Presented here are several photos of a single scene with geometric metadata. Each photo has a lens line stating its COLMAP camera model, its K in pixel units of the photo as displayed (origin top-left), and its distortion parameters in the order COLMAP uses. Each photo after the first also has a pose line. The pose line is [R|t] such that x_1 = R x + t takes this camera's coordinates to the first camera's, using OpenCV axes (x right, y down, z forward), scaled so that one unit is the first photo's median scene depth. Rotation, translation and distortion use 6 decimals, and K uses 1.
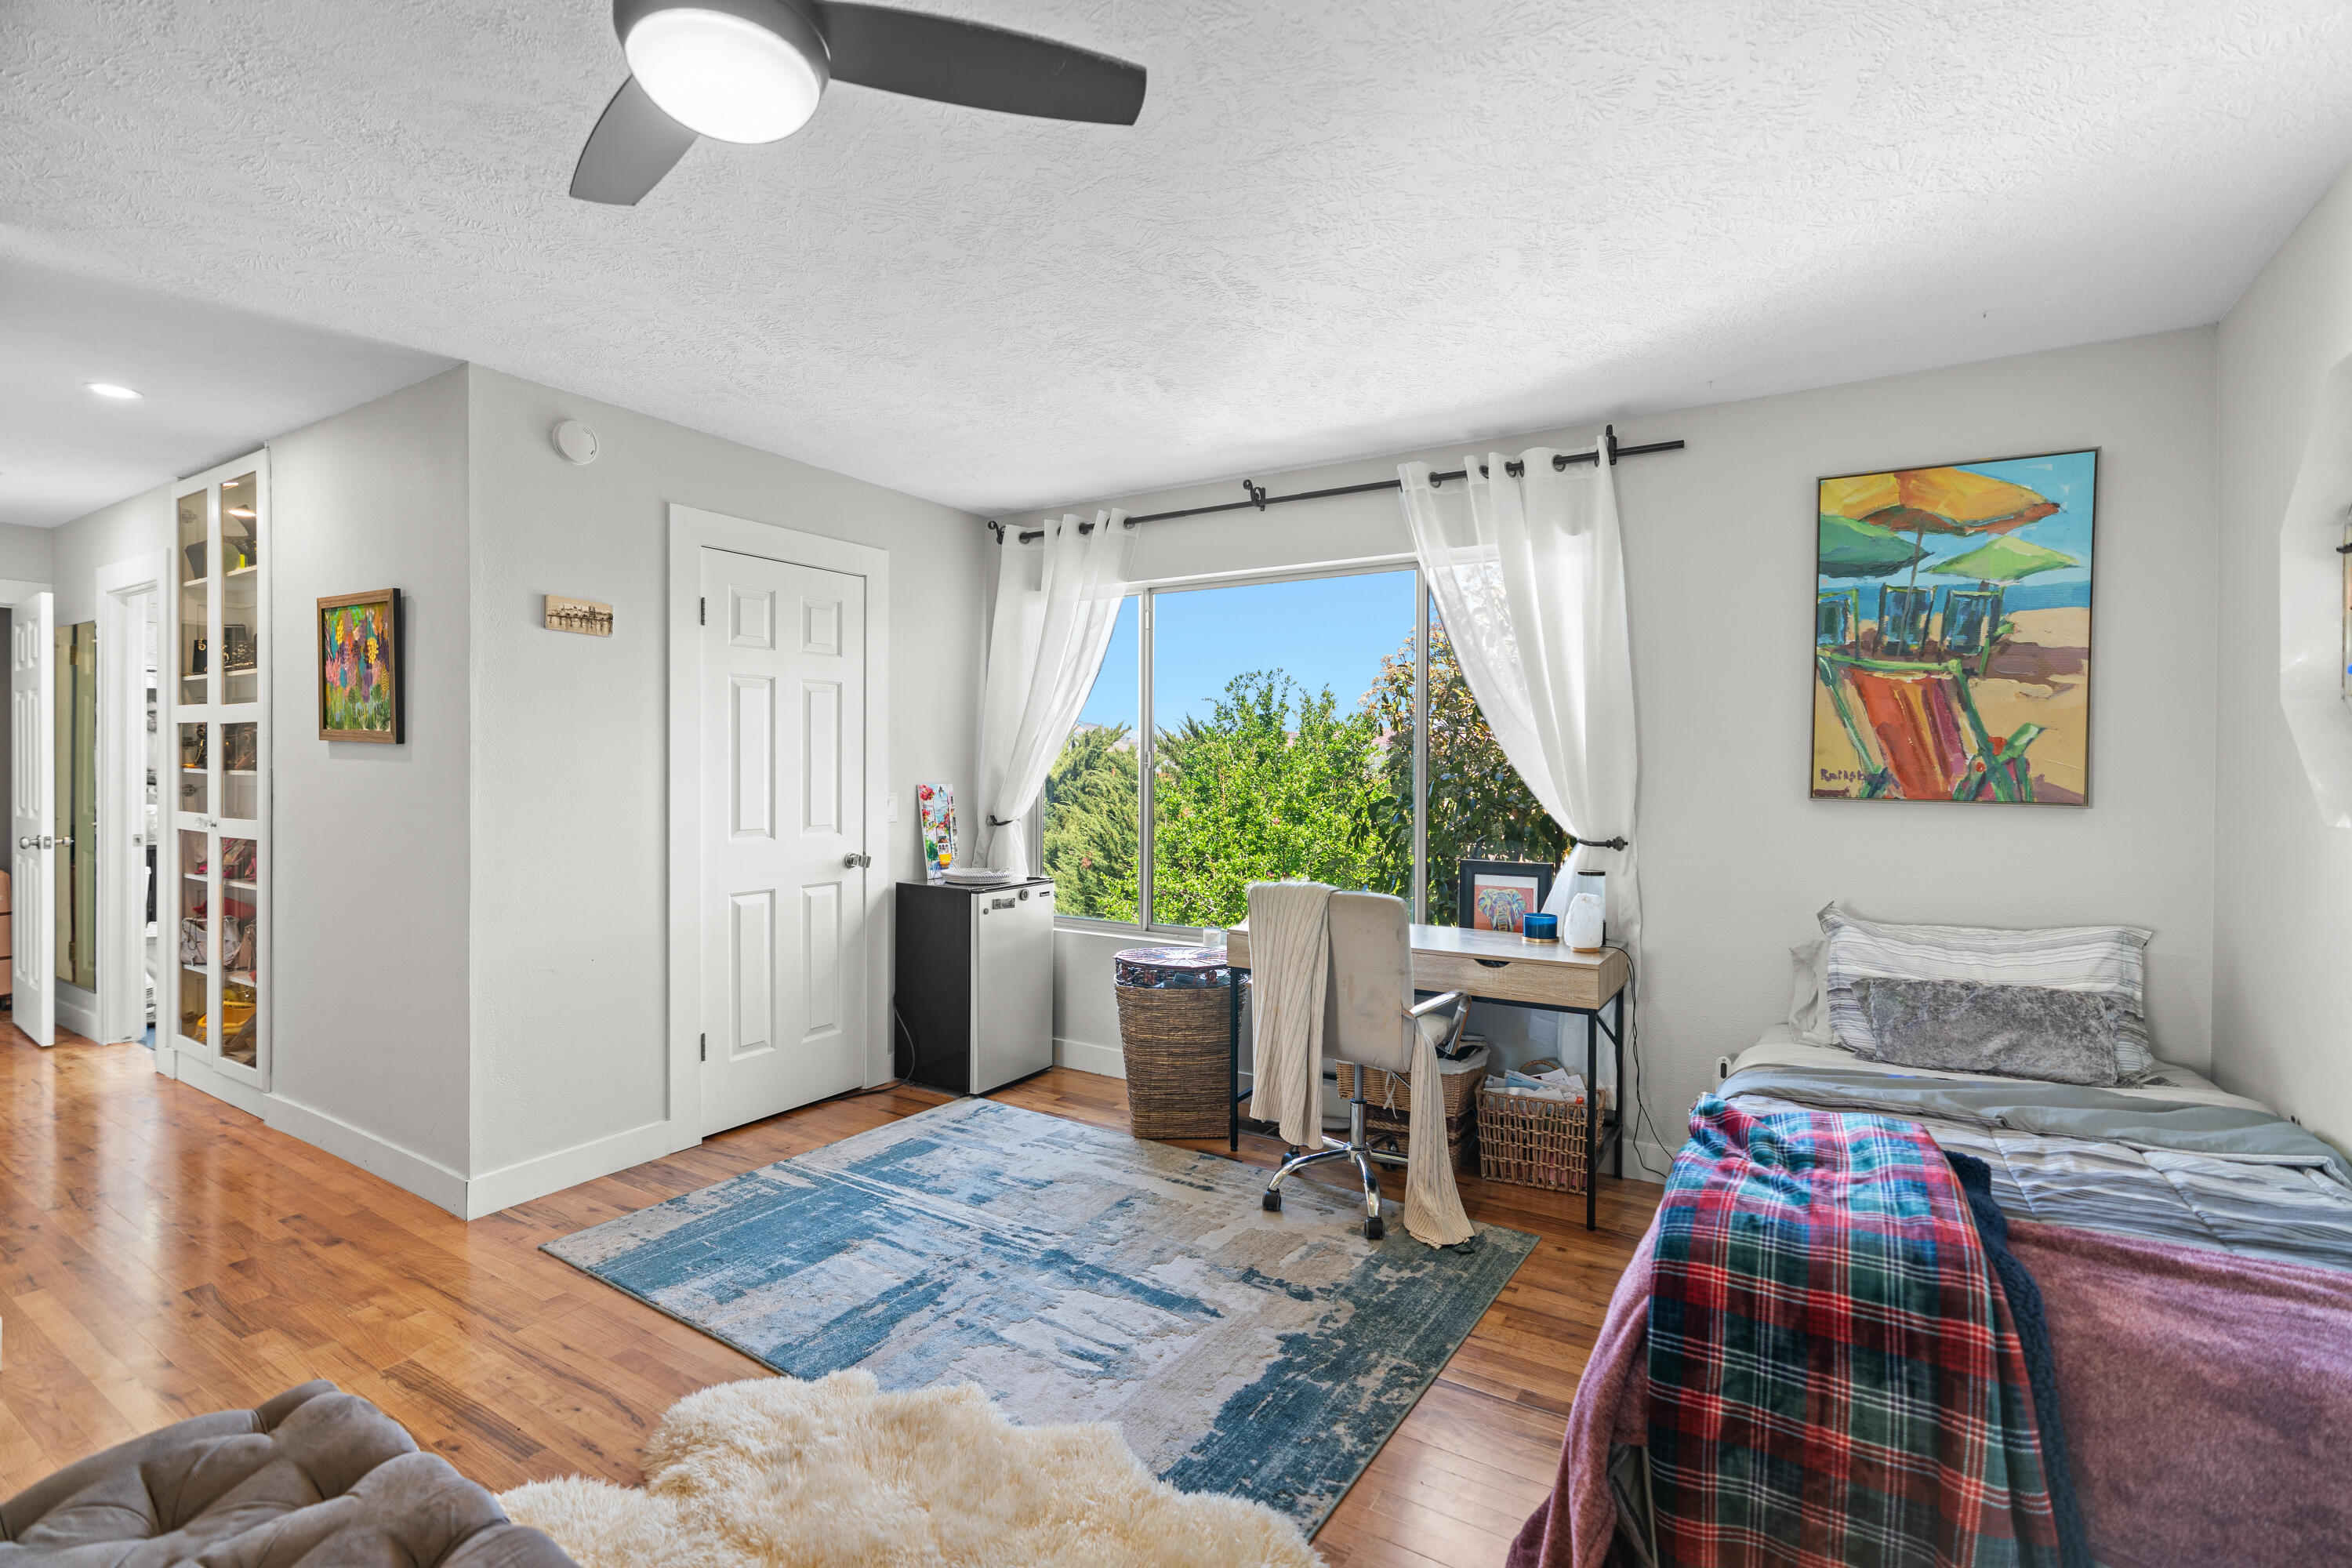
lens RADIAL K [[1072.7, 0, 1182.4], [0, 1072.7, 774.9], [0, 0, 1]] dist [-0.003258, 0.001552]
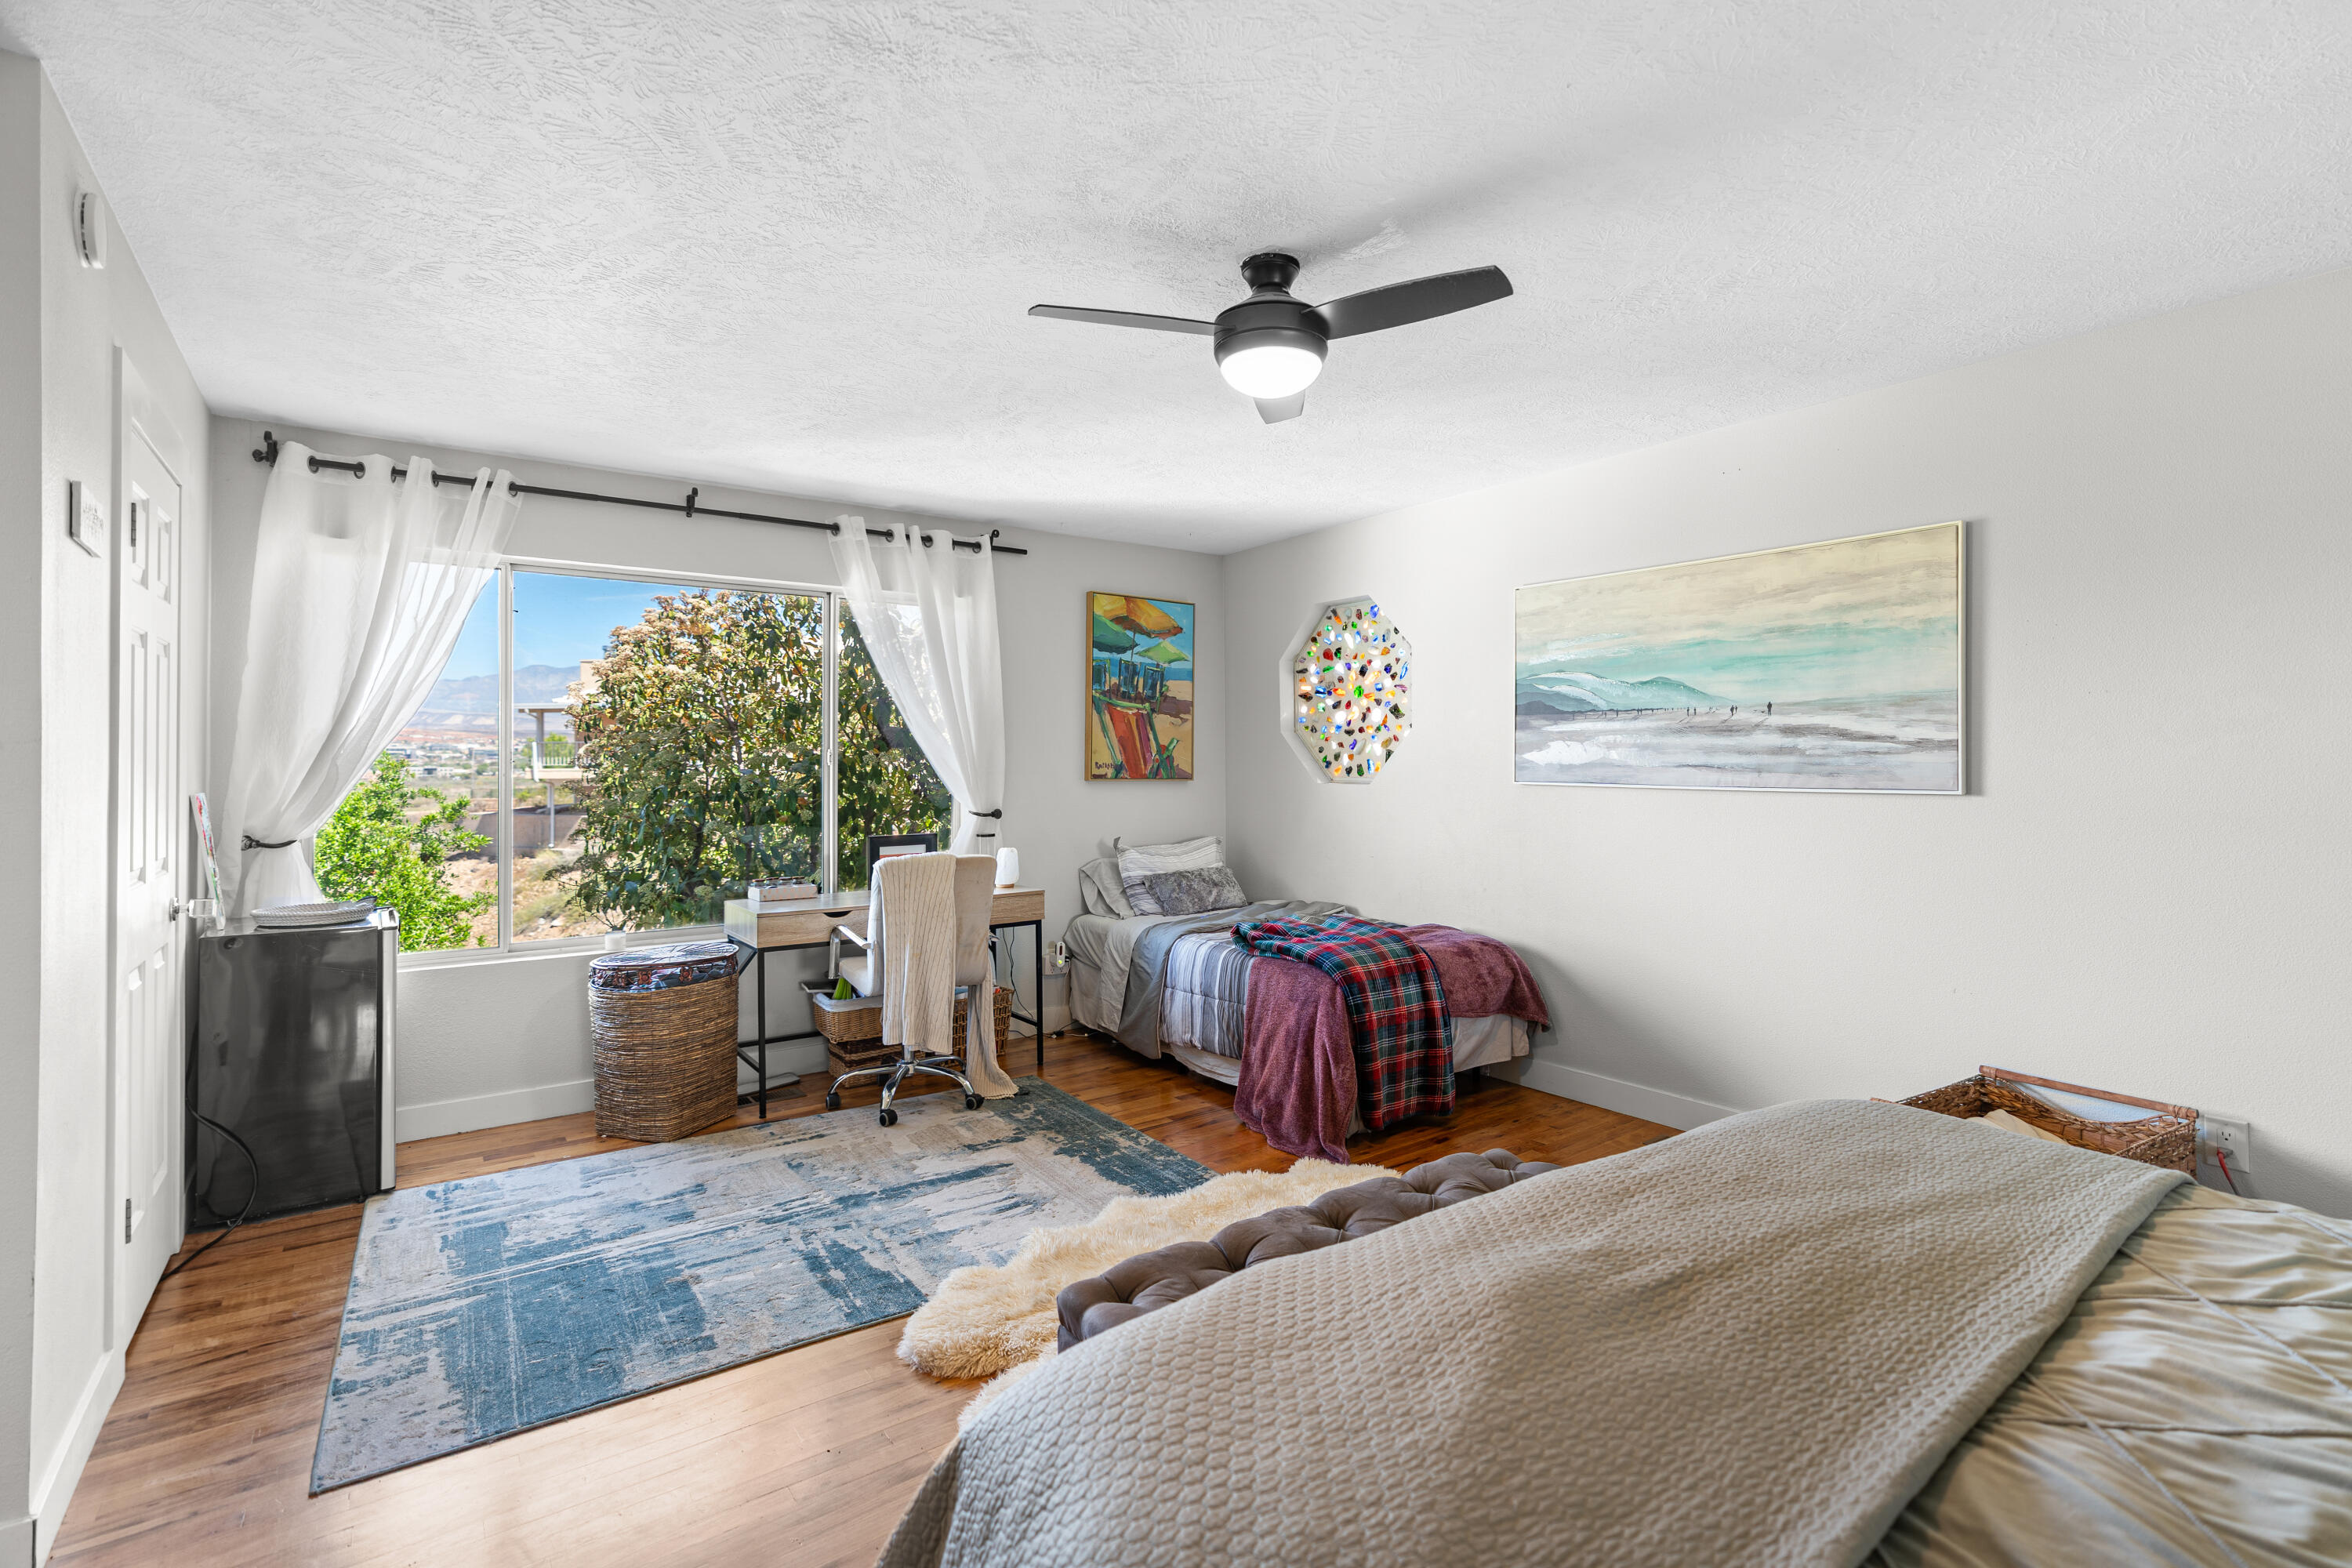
lens RADIAL K [[1072.7, 0, 1182.4], [0, 1072.7, 774.9], [0, 0, 1]] dist [-0.003258, 0.001552]
pose [[0.369966, -0.014363, 0.928934, -0.979361], [0.018430, 0.999797, 0.008118, 0.003734], [-0.928863, 0.014117, 0.370155, 0.247037]]
